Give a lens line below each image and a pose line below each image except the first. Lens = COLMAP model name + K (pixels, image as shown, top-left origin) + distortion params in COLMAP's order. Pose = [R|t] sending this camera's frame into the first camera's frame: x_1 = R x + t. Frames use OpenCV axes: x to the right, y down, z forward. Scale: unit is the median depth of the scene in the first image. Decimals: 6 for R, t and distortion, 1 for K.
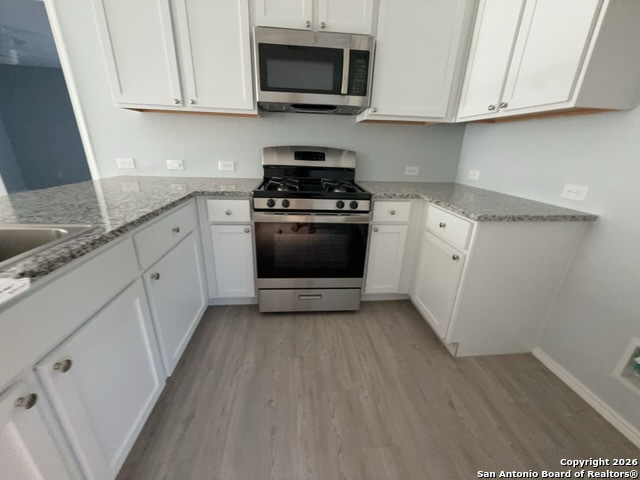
lens RADIAL K [[255.9, 0, 319.4], [0, 255.9, 239.9], [0, 0, 1]] dist [0.002594, 0.000254]
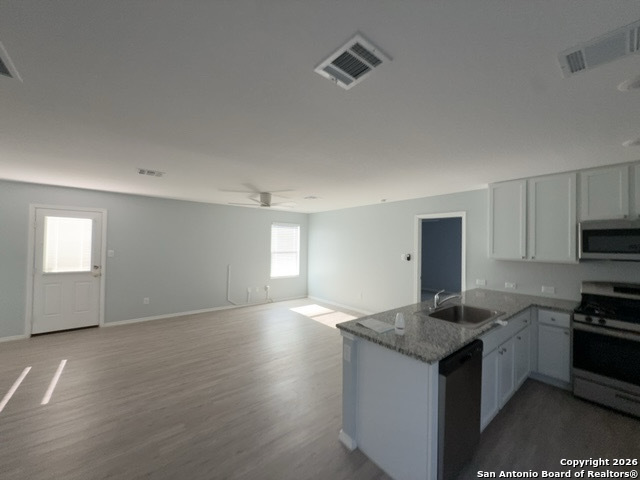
lens RADIAL K [[255.9, 0, 322.3], [0, 255.9, 241.4], [0, 0, 1]] dist [0.002594, 0.000254]
pose [[0.560872, -0.032320, -0.827272, 0.215583], [-0.282478, 0.931805, -0.227918, 0.233283], [0.778222, 0.361519, 0.513493, -1.256791]]
